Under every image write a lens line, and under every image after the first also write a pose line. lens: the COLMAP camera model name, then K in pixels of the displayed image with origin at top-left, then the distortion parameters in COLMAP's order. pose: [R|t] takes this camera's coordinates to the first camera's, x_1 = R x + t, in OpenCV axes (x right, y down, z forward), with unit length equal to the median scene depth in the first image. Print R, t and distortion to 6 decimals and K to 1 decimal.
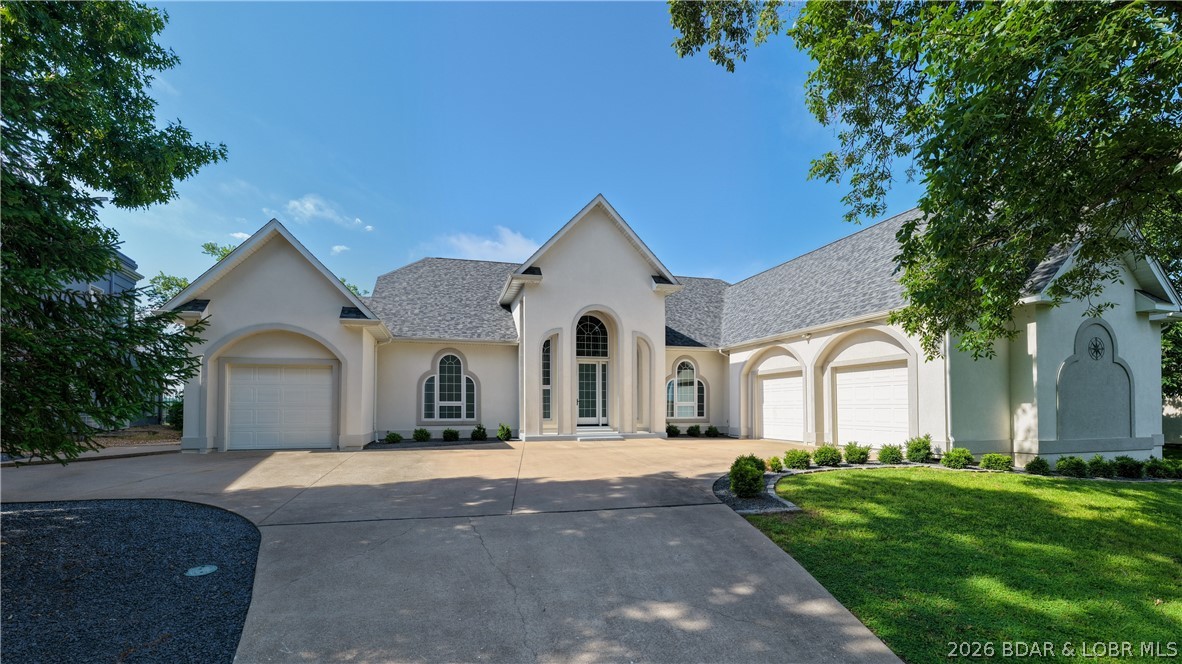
lens RADIAL K [[504.3, 0, 587.6], [0, 504.3, 396.4], [0, 0, 1]] dist [0.008239, -0.020539]
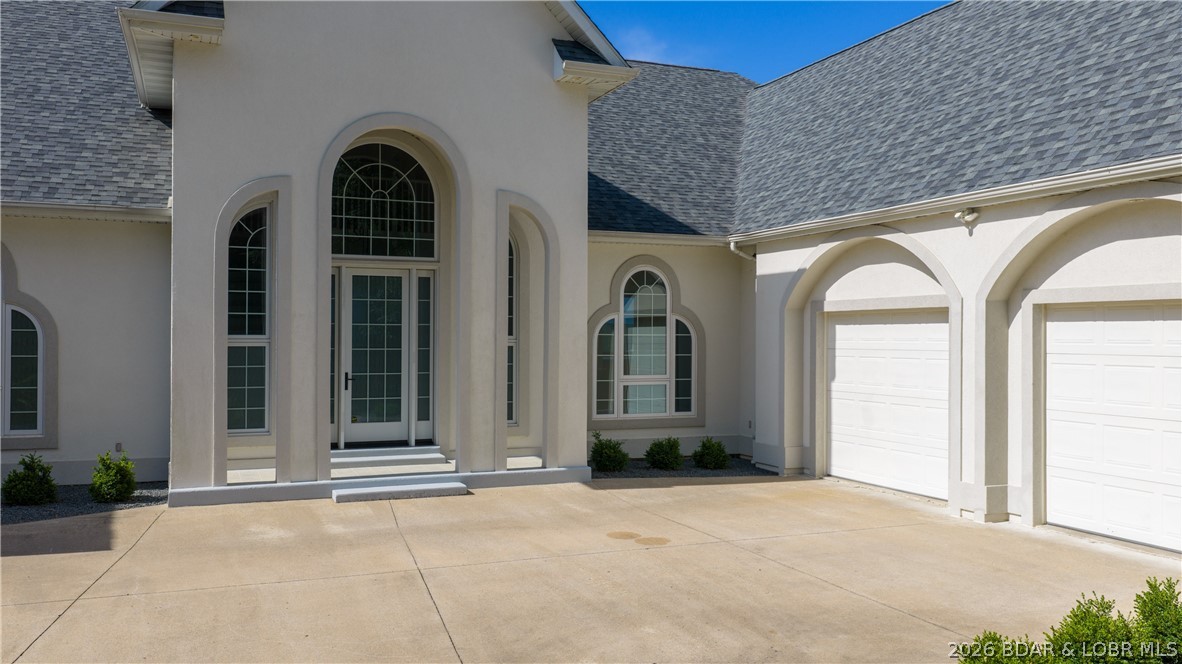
lens RADIAL K [[976.9, 0, 591.0], [0, 976.9, 332.0], [0, 0, 1]] dist [0.032741, -0.064019]
pose [[0.993339, 0.007956, 0.114952, 0.076201], [-0.010118, 0.999783, 0.018230, -0.040469], [-0.114782, -0.019271, 0.993204, 0.291682]]
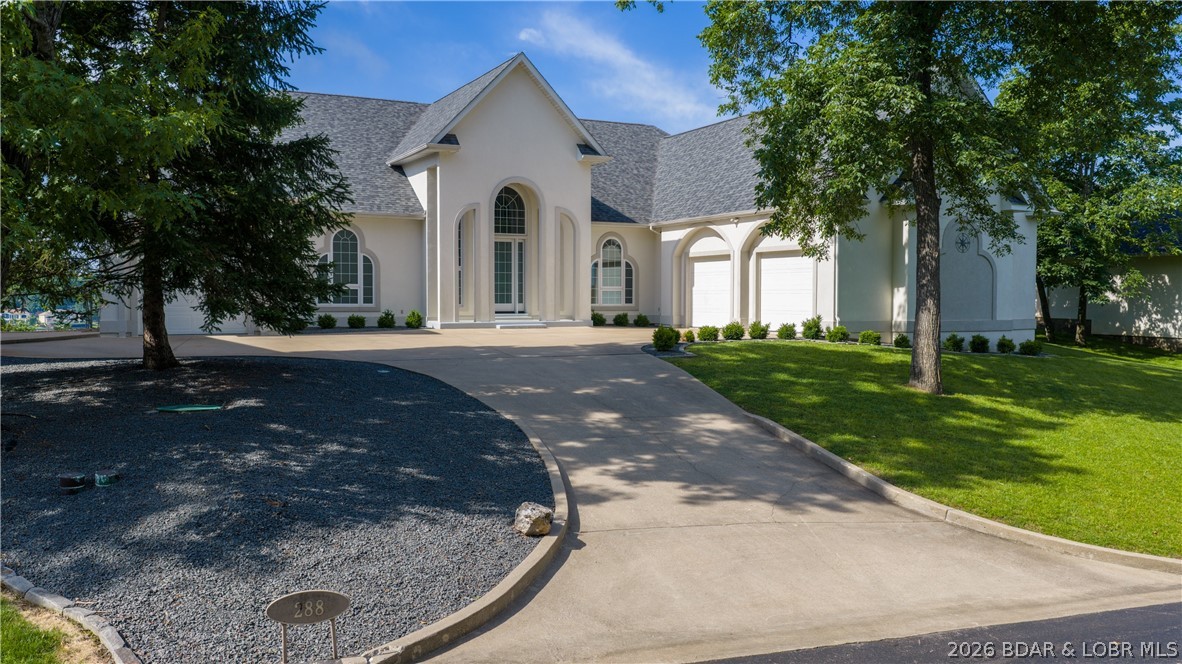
lens RADIAL K [[976.9, 0, 591.0], [0, 976.9, 332.0], [0, 0, 1]] dist [0.032741, -0.064019]
pose [[0.981737, -0.002565, 0.190226, -0.179989], [-0.008515, 0.998314, 0.057409, -0.007650], [-0.190053, -0.057981, 0.980060, -0.725181]]
